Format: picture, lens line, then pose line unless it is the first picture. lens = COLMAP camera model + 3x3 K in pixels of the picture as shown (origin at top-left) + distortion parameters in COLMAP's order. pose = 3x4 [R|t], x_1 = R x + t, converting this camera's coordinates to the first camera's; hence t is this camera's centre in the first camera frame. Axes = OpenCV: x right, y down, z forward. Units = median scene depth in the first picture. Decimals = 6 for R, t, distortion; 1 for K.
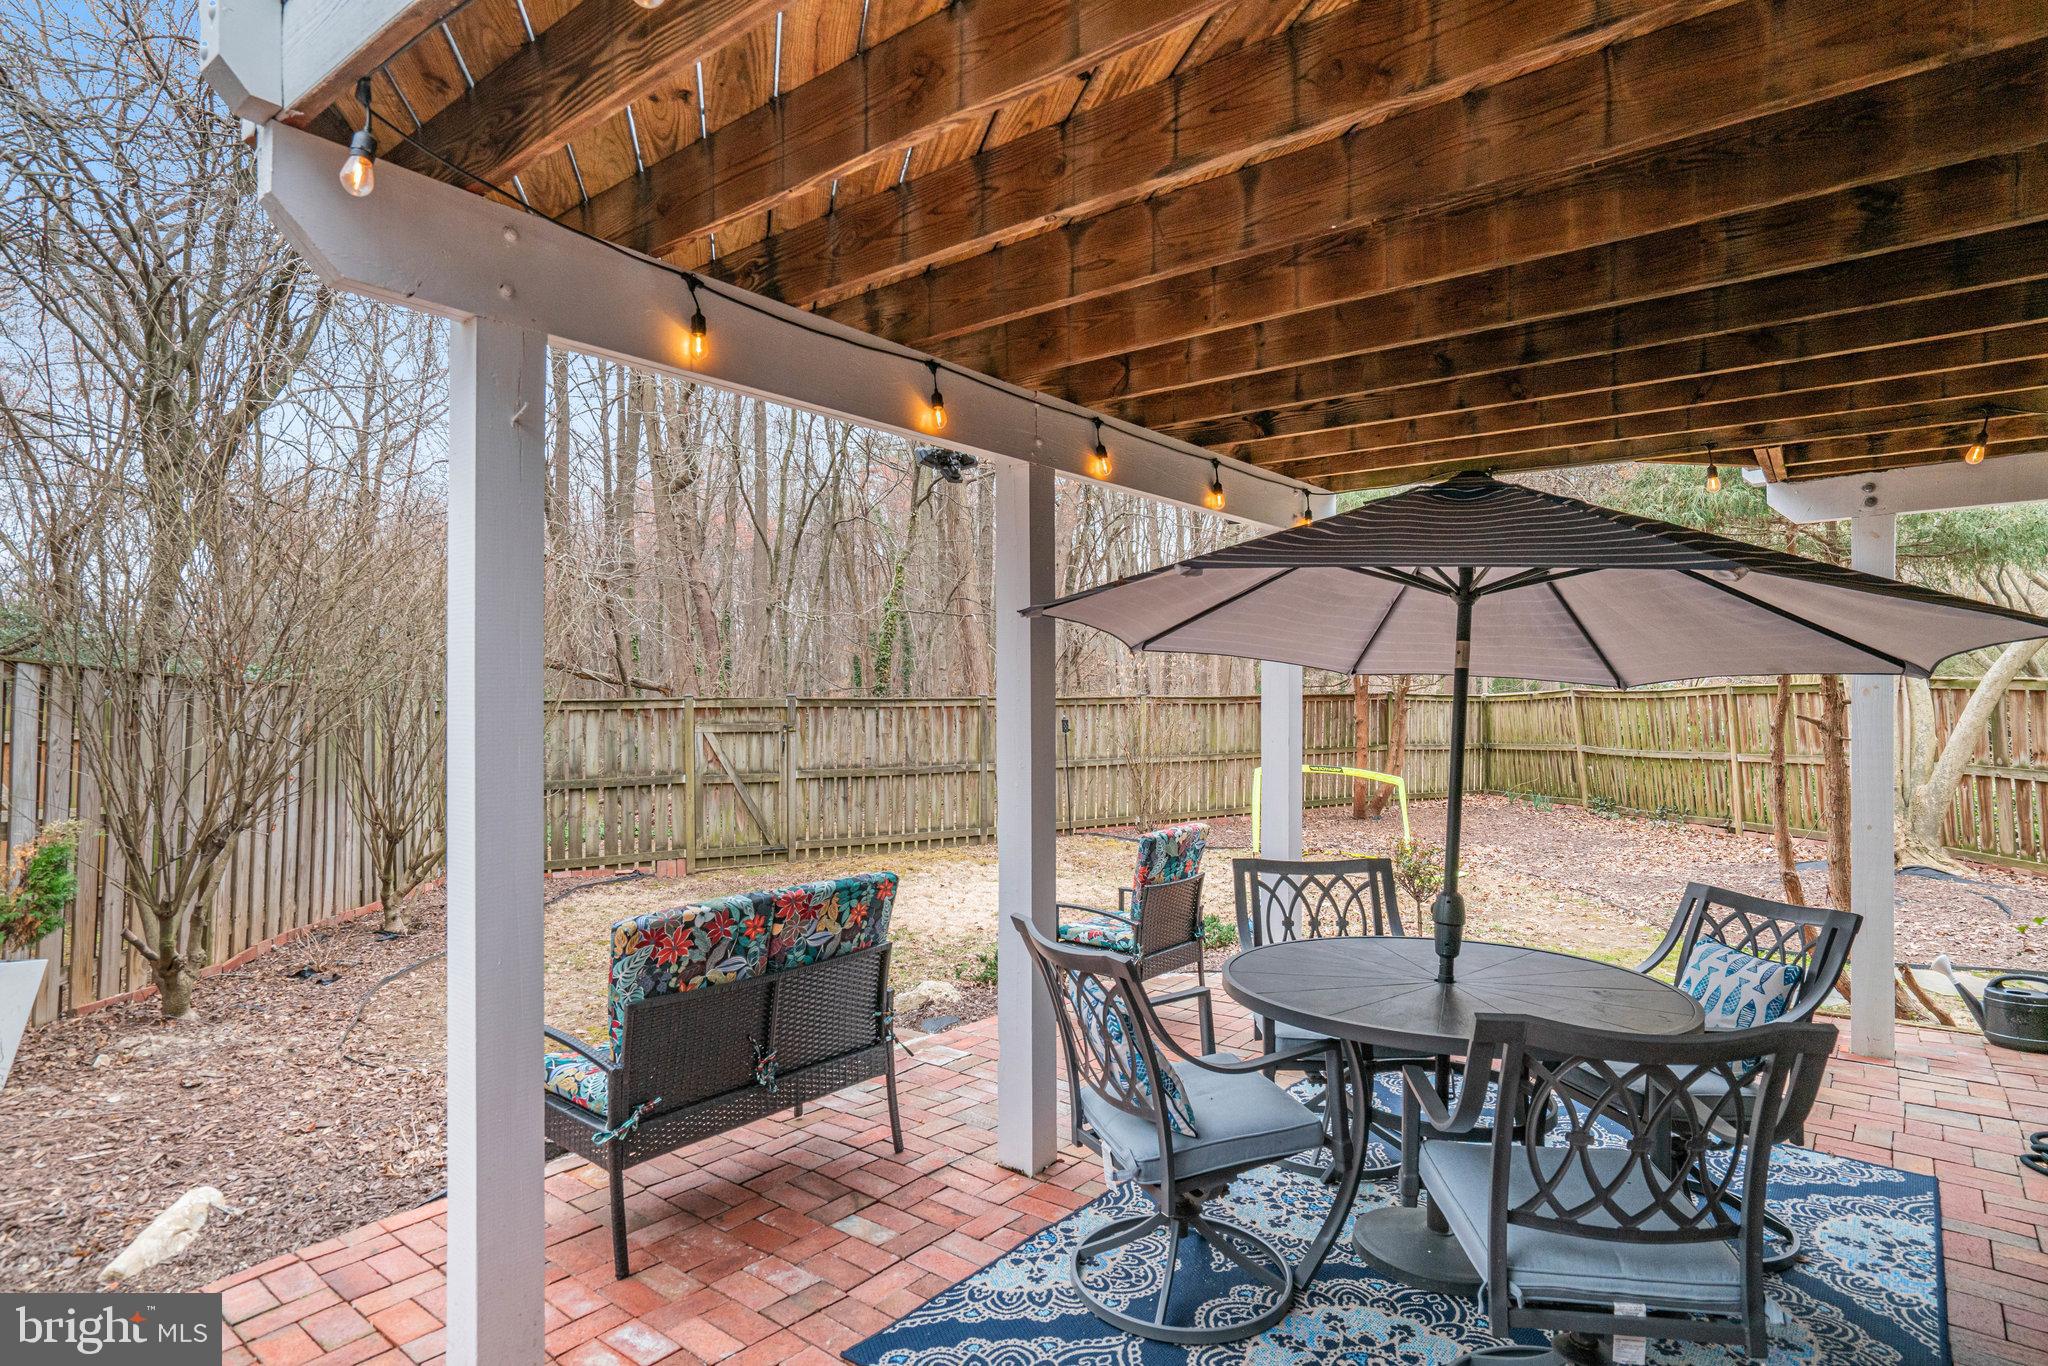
lens RADIAL K [[1124.3, 0, 1030.5], [0, 1124.3, 678.1], [0, 0, 1]] dist [0.004058, -0.000128]
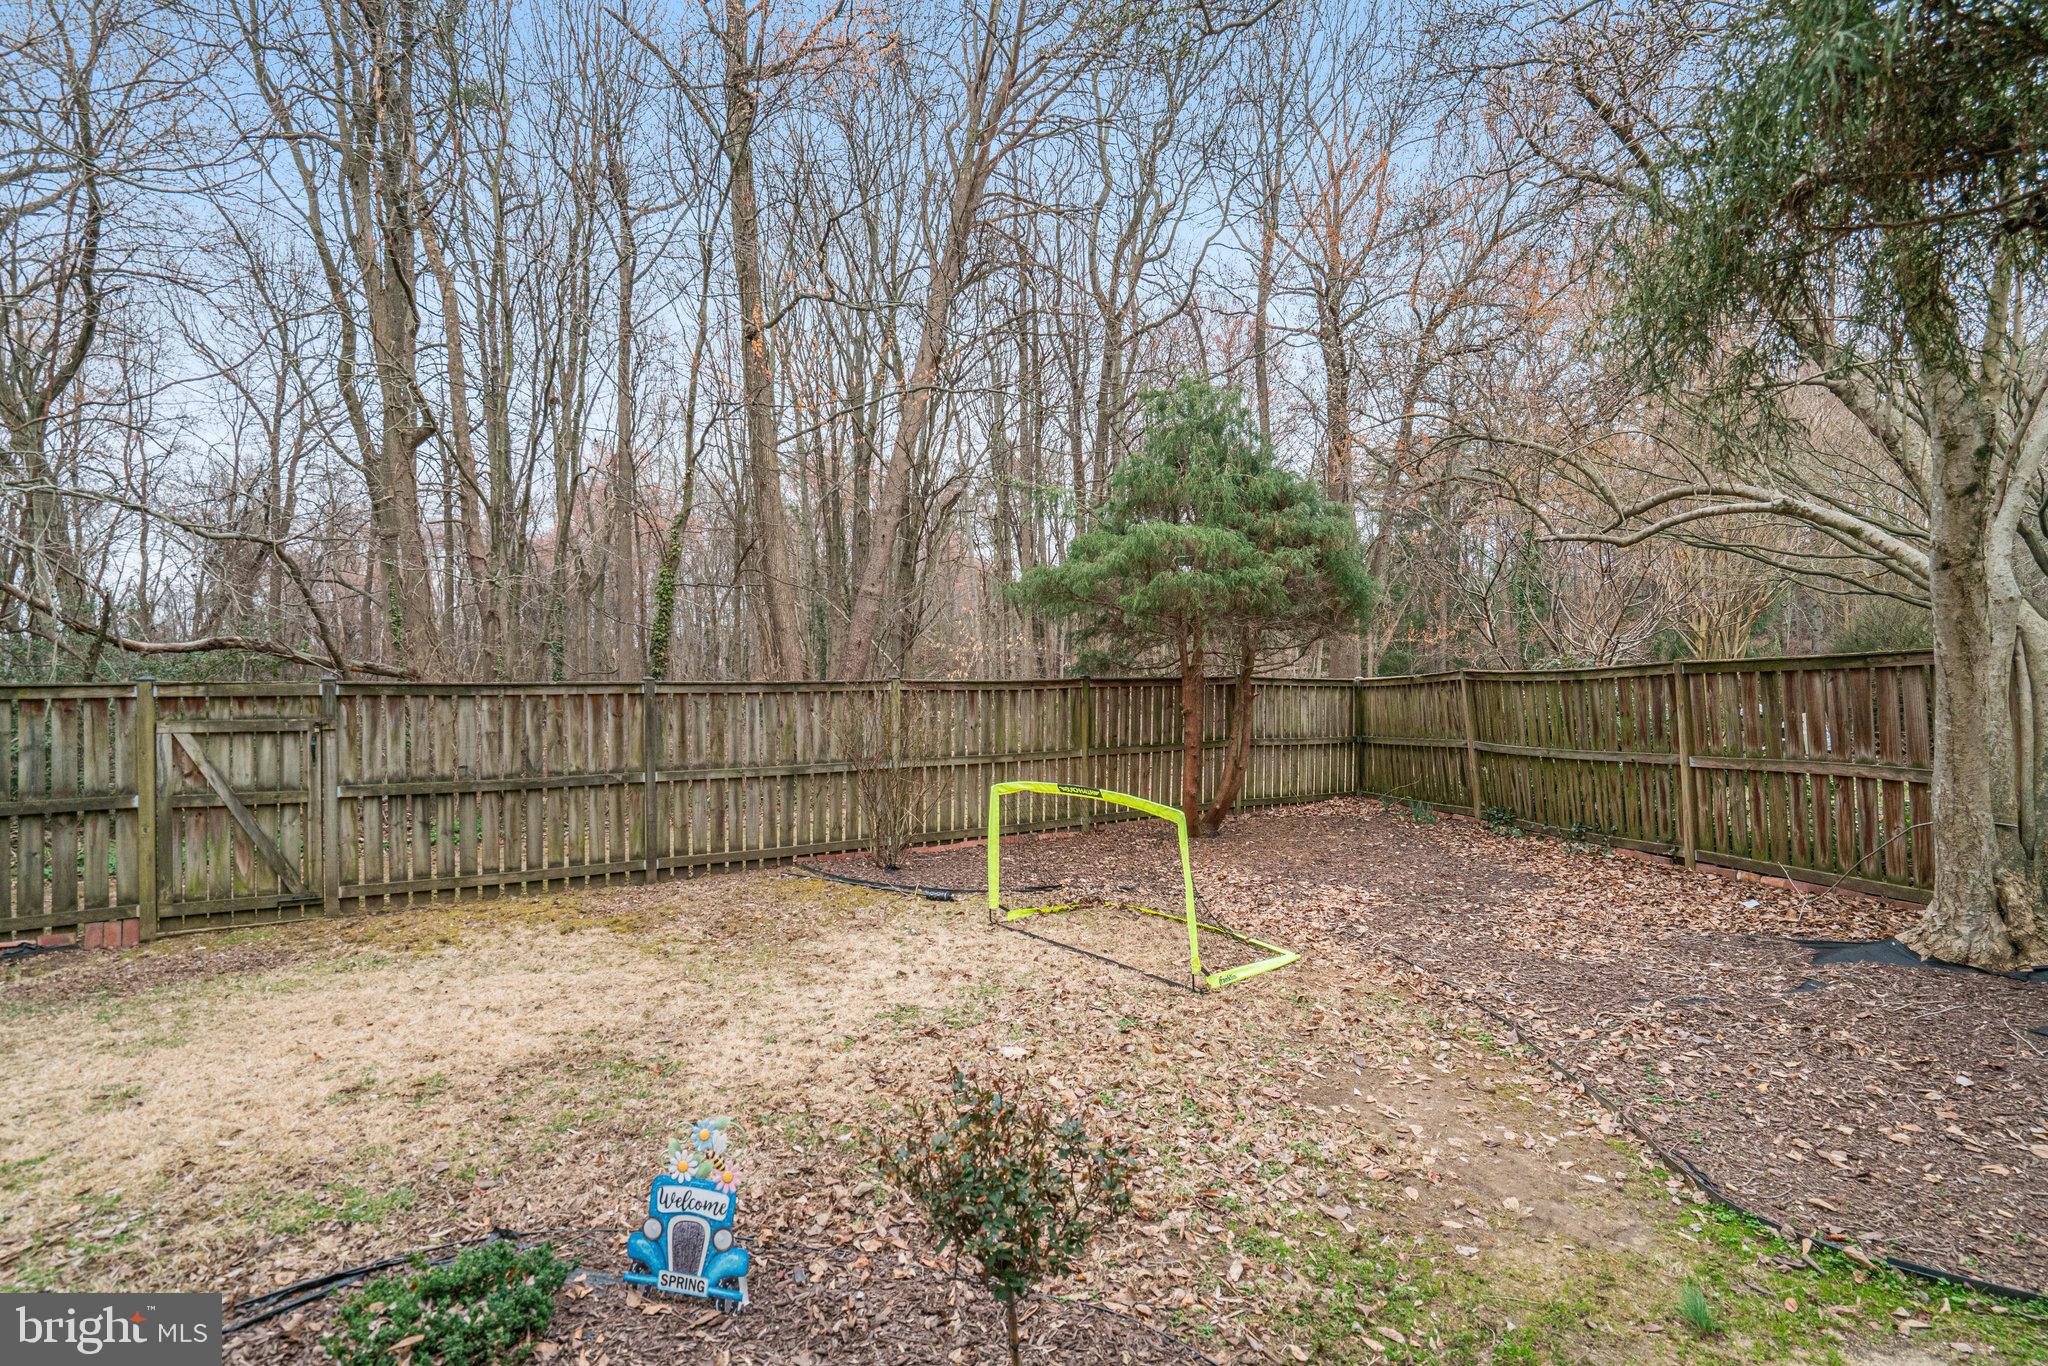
lens RADIAL K [[868.2, 0, 1014.4], [0, 868.2, 685.4], [0, 0, 1]] dist [-0.017286, 0.000286]
pose [[0.999668, -0.003030, -0.025584, 0.218139], [0.003399, 0.999891, 0.014379, 0.012644], [0.025537, -0.014461, 0.999569, 0.460553]]
